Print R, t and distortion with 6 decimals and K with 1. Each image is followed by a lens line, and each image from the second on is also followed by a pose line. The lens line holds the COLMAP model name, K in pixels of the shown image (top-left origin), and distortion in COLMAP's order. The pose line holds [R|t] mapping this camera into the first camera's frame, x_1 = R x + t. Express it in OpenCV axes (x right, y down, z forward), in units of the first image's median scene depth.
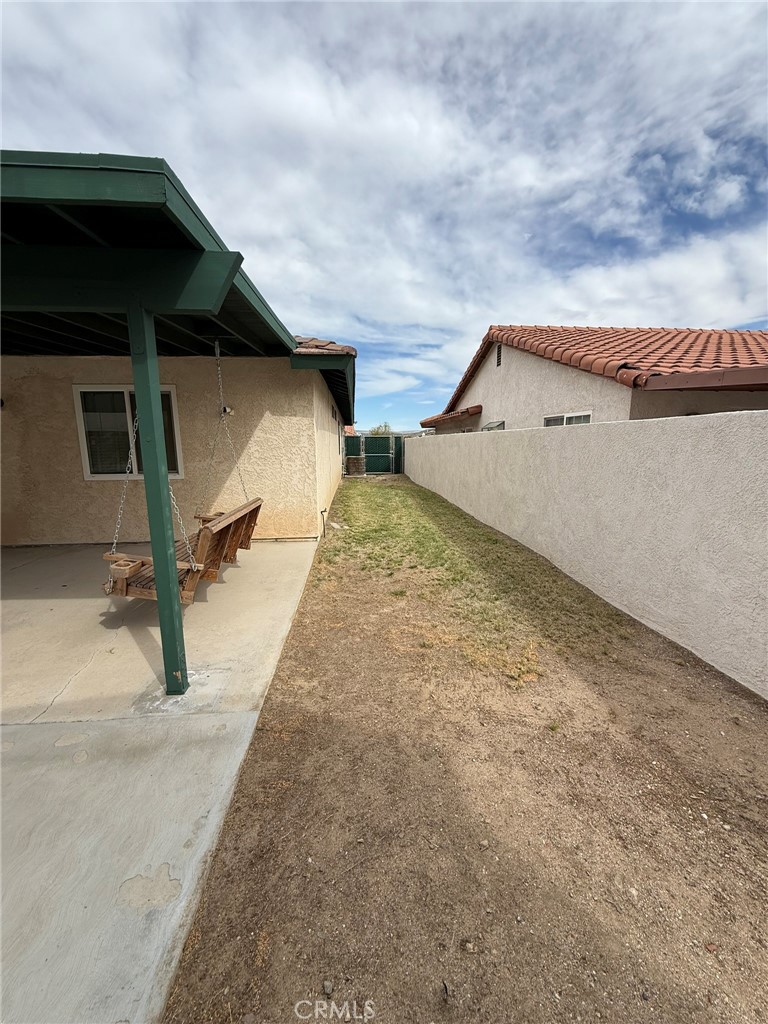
lens RADIAL K [[403.7, 0, 381.5], [0, 403.7, 507.8], [0, 0, 1]] dist [-0.000191, 0.000198]
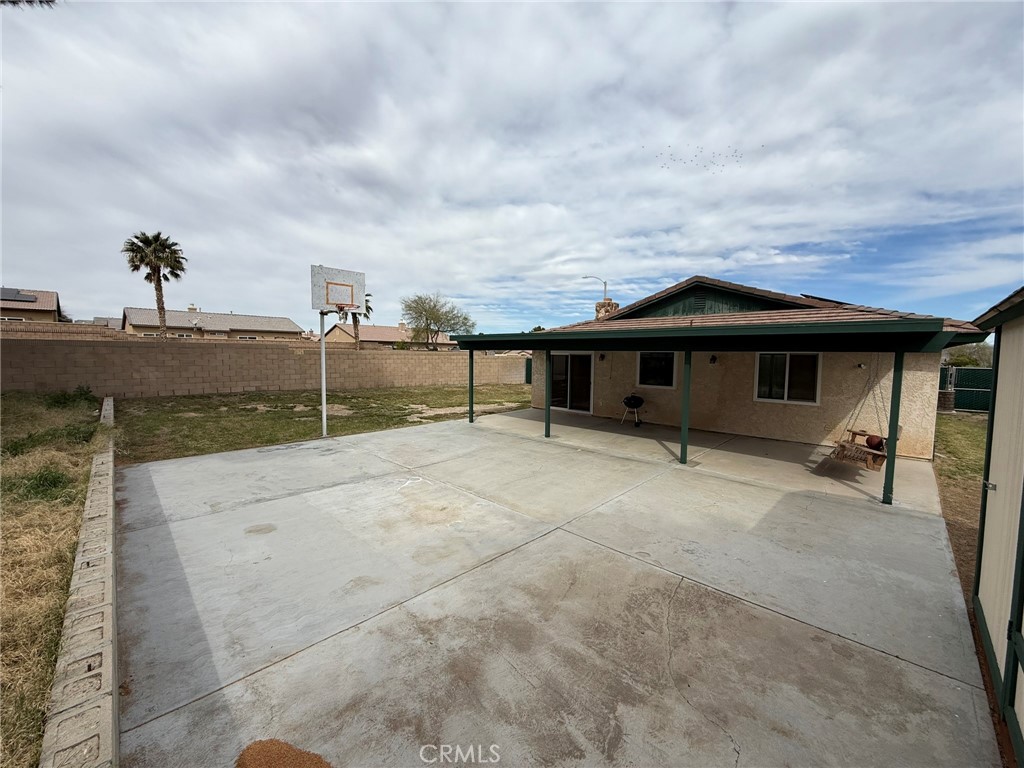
lens RADIAL K [[403.7, 0, 512.7], [0, 403.7, 376.5], [0, 0, 1]] dist [-0.000191, 0.000198]
pose [[0.669830, 0.052990, -0.740621, -0.104239], [-0.135205, 0.989479, -0.051487, 0.054710], [0.730101, 0.134623, 0.669947, -0.883404]]
